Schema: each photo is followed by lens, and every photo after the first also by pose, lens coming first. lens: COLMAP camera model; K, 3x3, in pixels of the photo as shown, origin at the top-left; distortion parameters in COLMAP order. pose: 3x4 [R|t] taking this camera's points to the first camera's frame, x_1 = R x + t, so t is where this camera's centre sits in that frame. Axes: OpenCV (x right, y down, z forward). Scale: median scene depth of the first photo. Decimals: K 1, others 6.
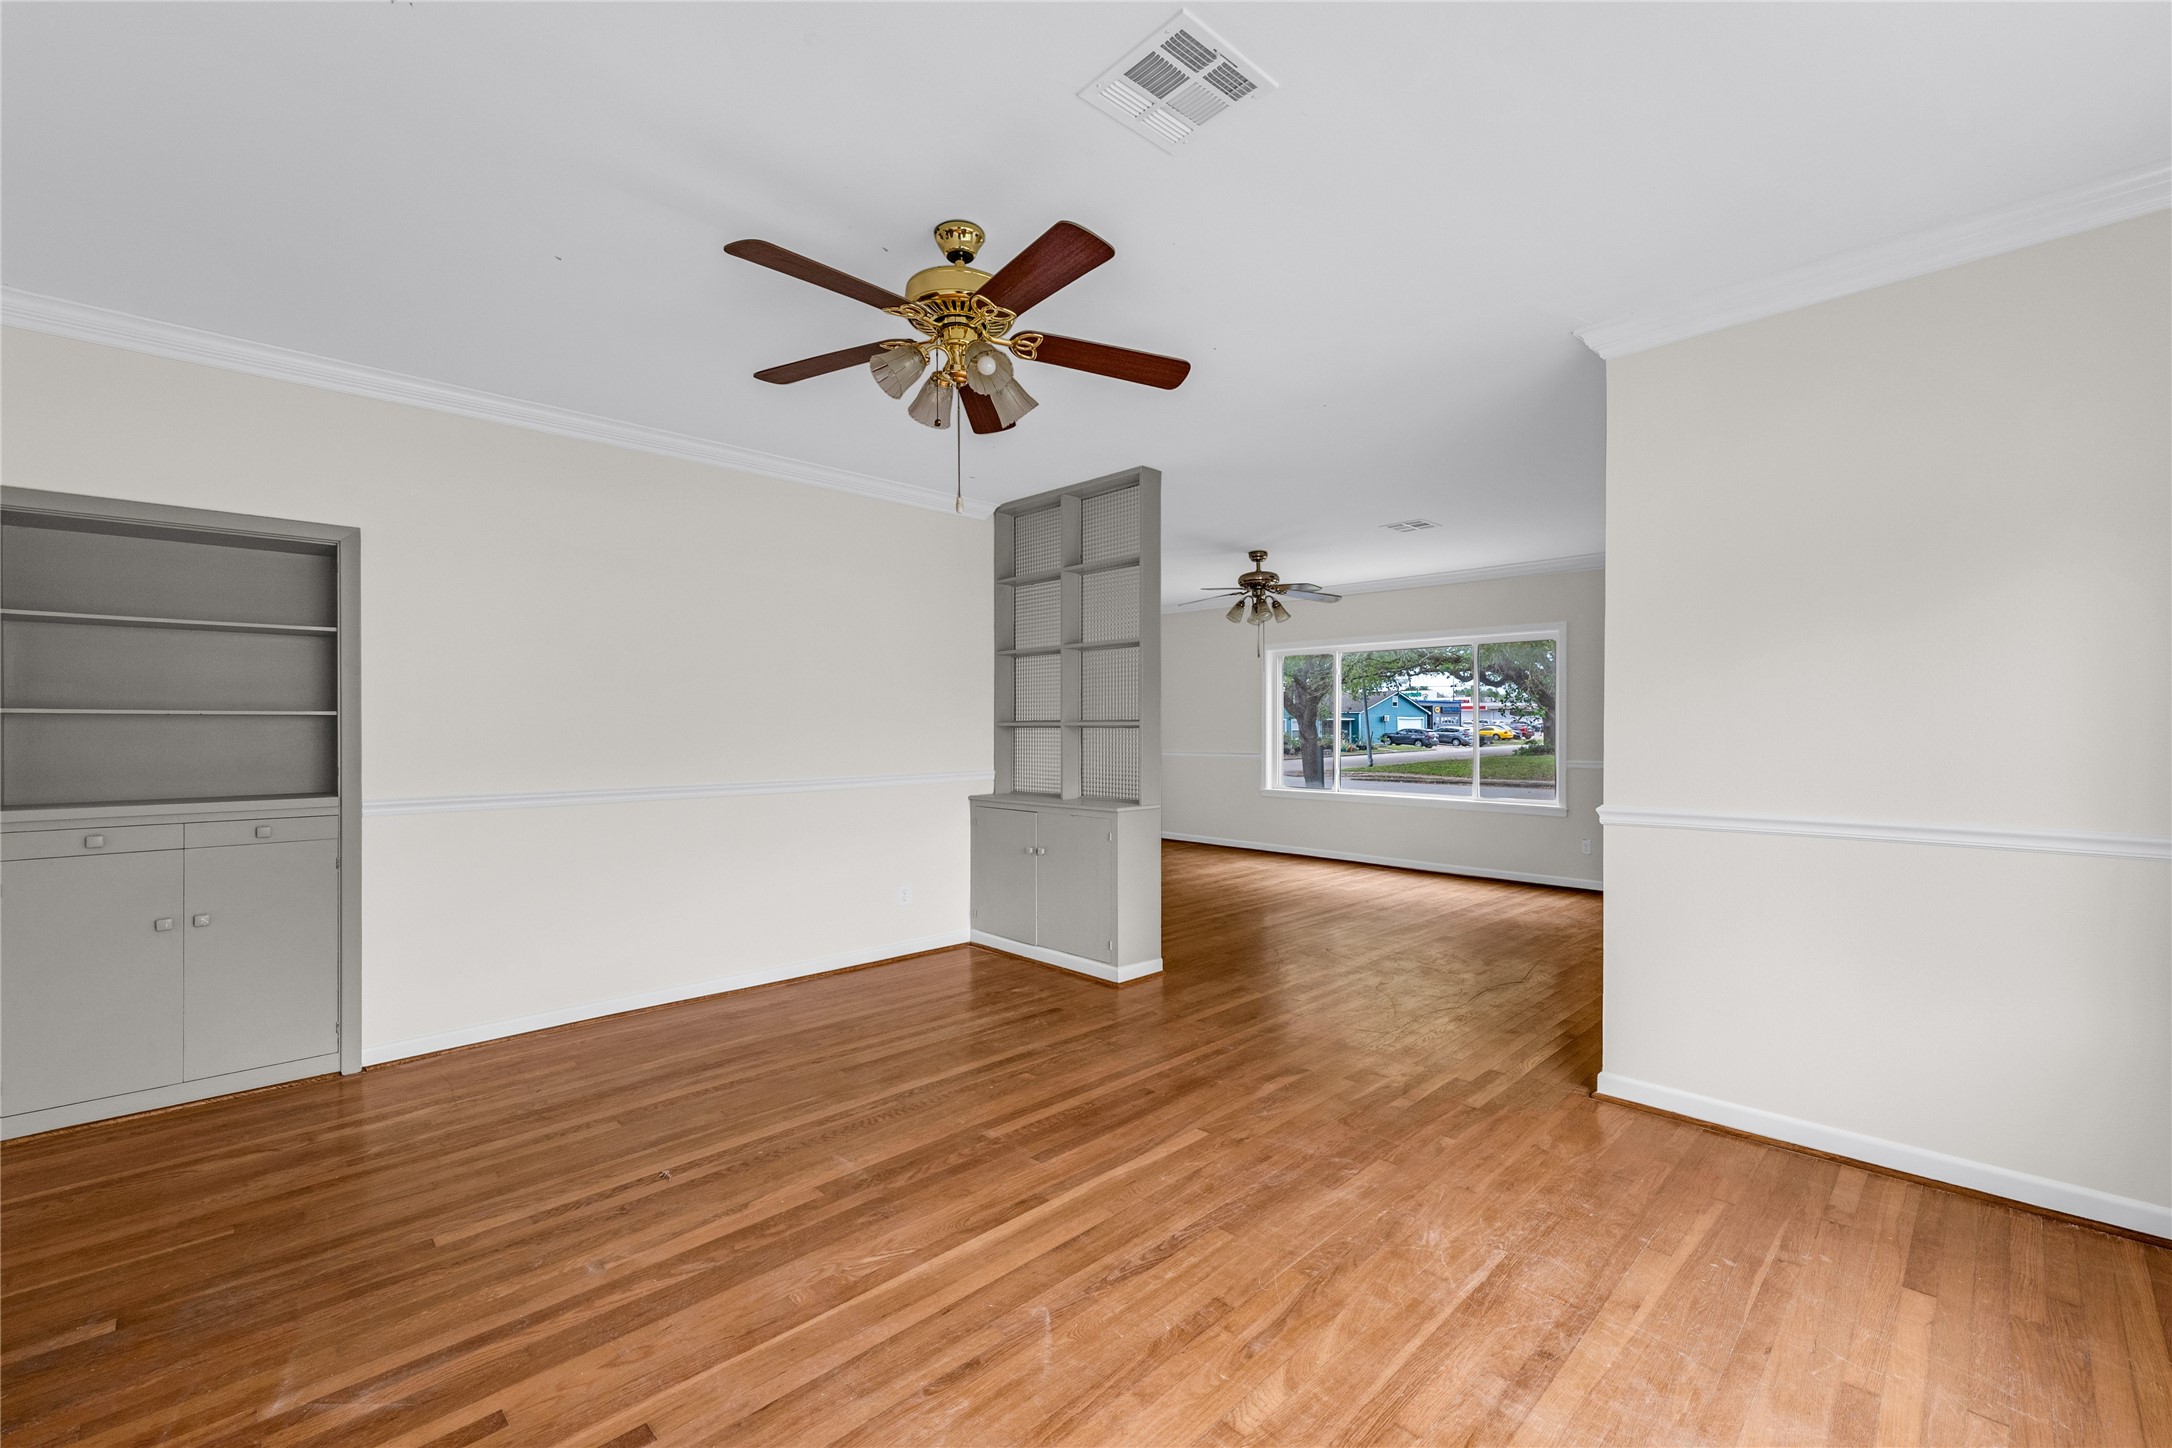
lens RADIAL K [[913.4, 0, 1077.8], [0, 913.4, 725.1], [0, 0, 1]] dist [0.001473, -0.000734]
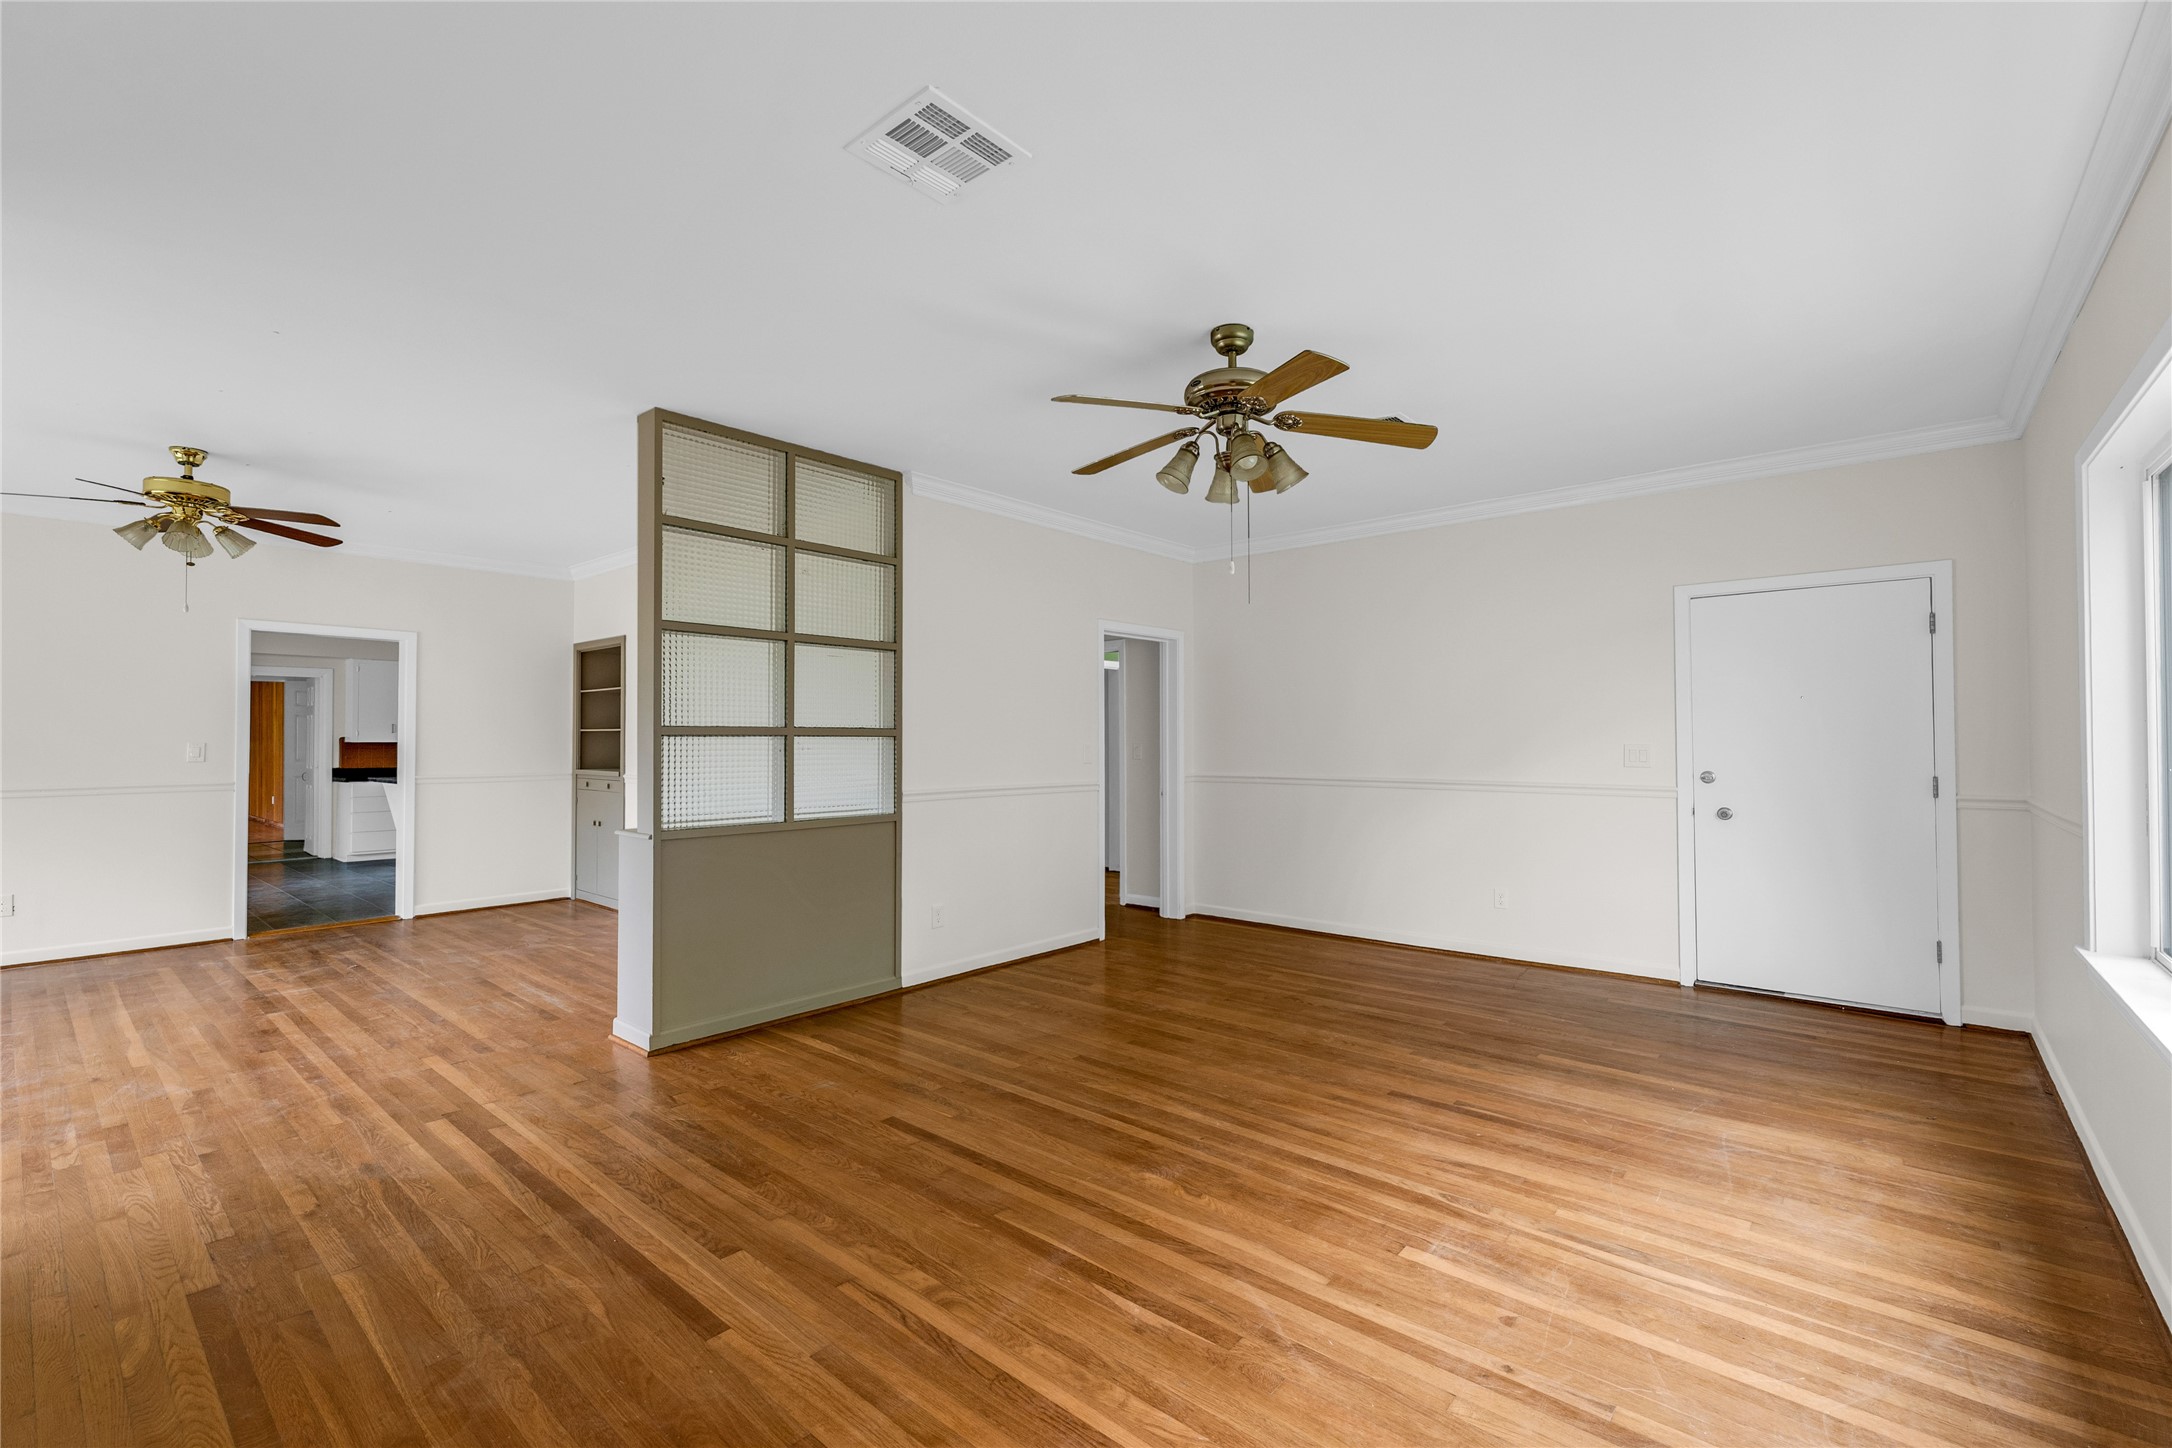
lens RADIAL K [[913.4, 0, 1096.9], [0, 913.4, 731.5], [0, 0, 1]] dist [0.001473, -0.000734]
pose [[0.108993, -0.006495, -0.994021, 1.224394], [0.001518, 0.999979, -0.006368, 0.006778], [0.994041, -0.000814, 0.109000, 1.753138]]
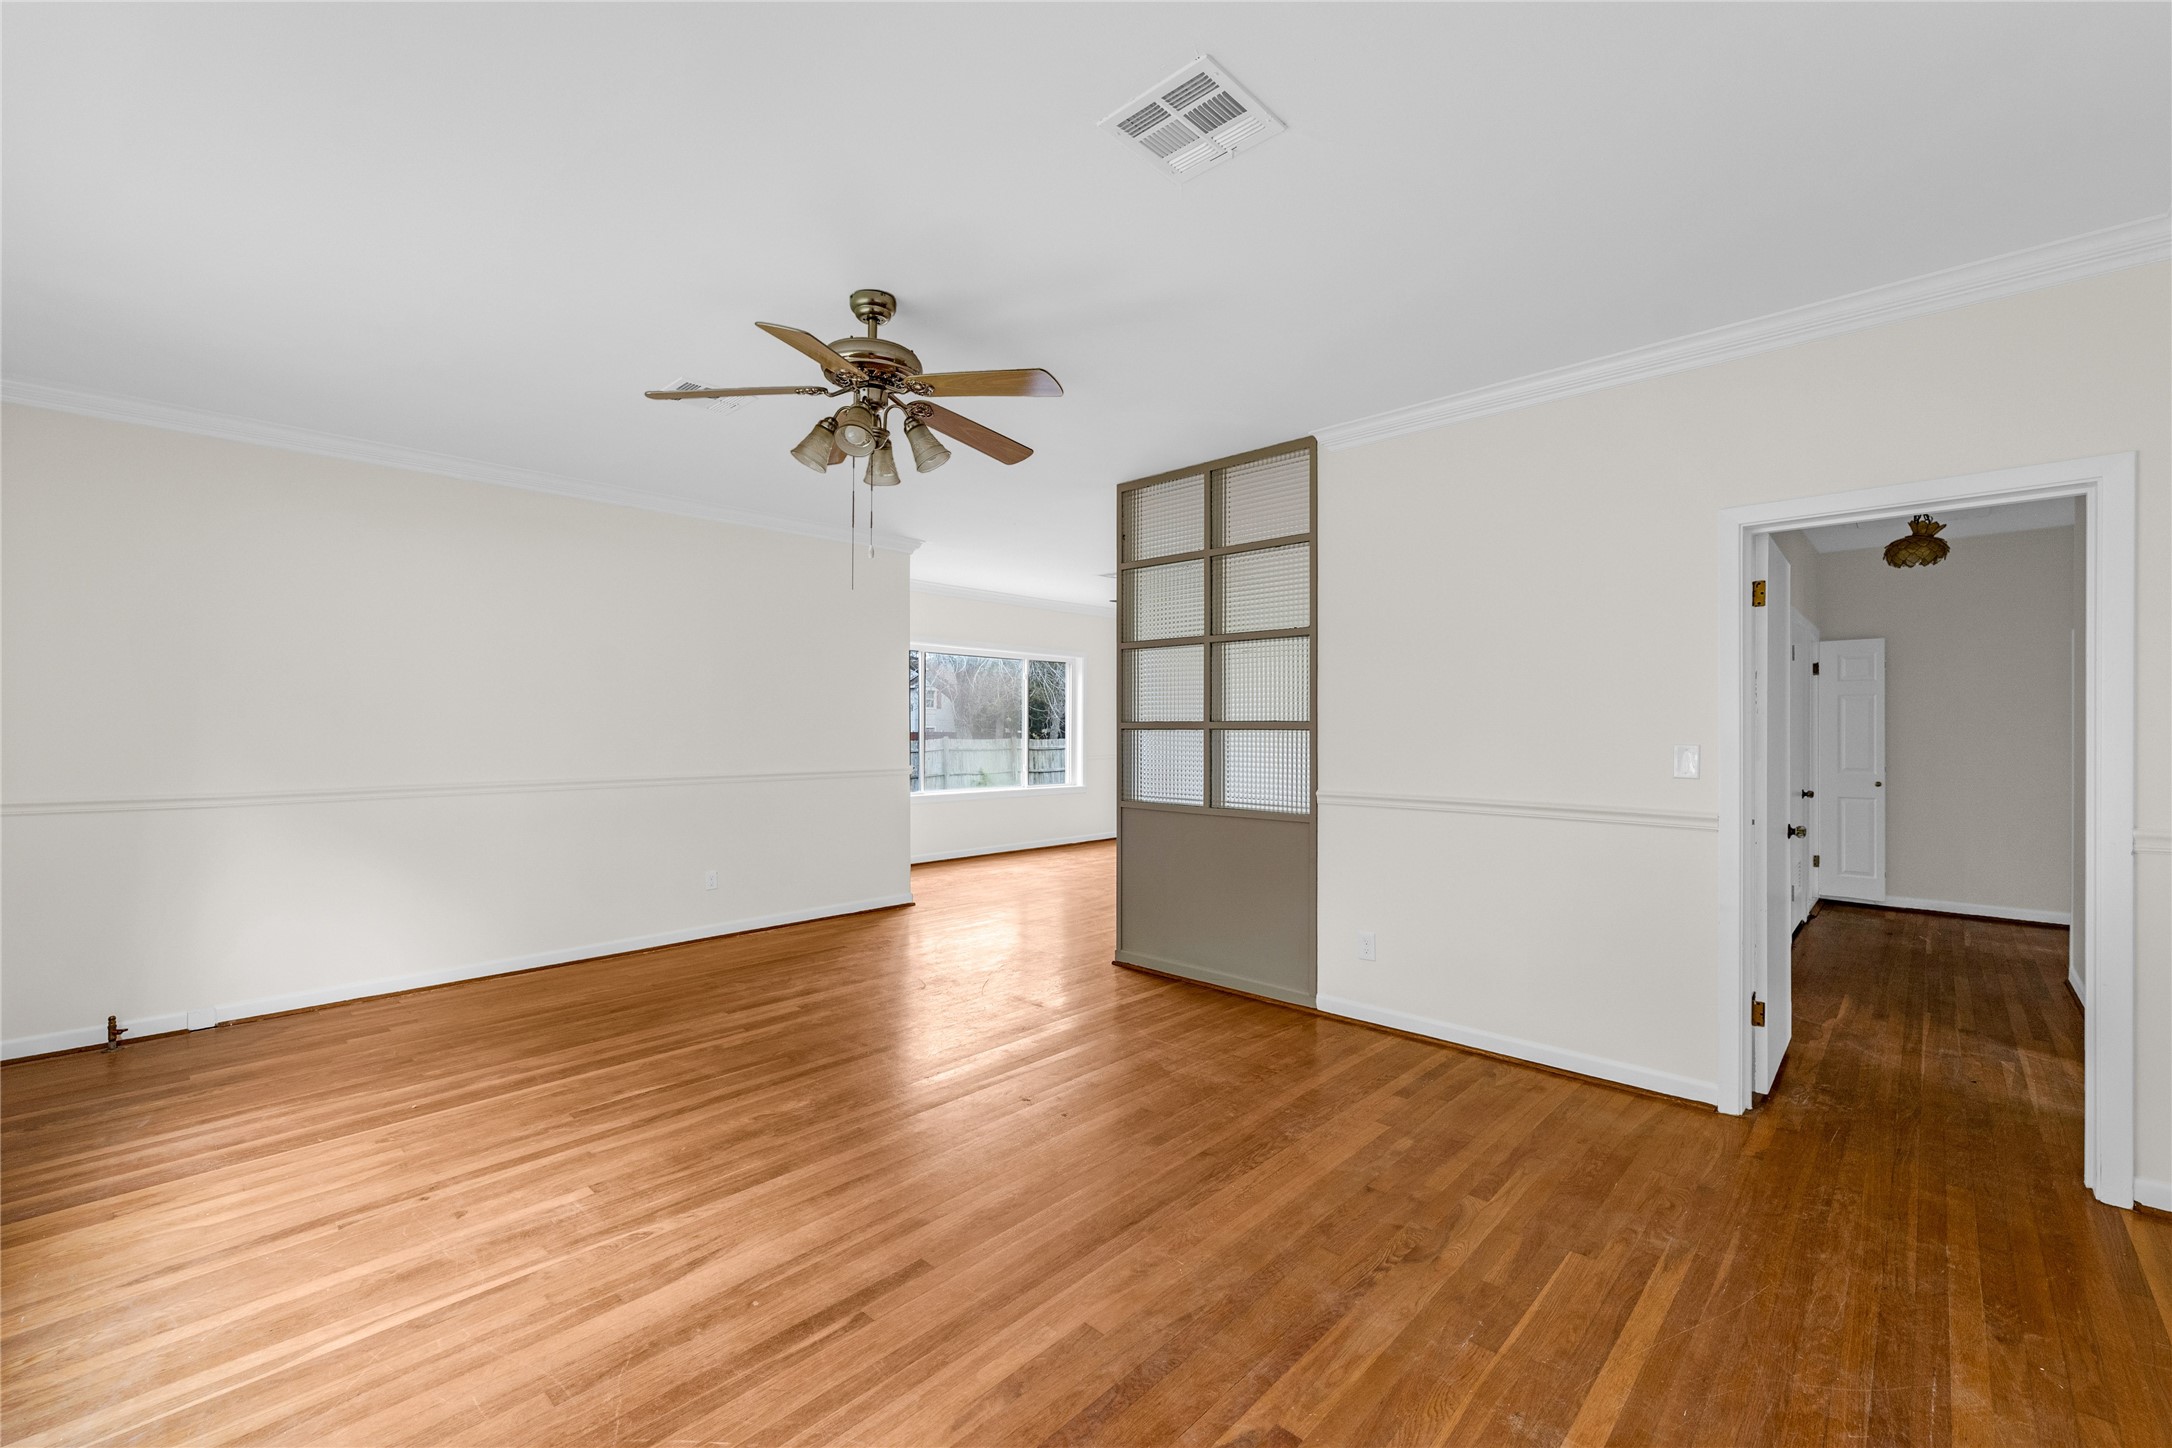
lens RADIAL K [[913.4, 0, 1082.0], [0, 913.4, 737.2], [0, 0, 1]] dist [0.001473, -0.000734]
pose [[-0.998464, 0.000616, -0.055400, 0.221468], [0.000227, 0.999975, 0.007034, 0.005394], [0.055403, 0.007011, -0.998439, 2.815959]]
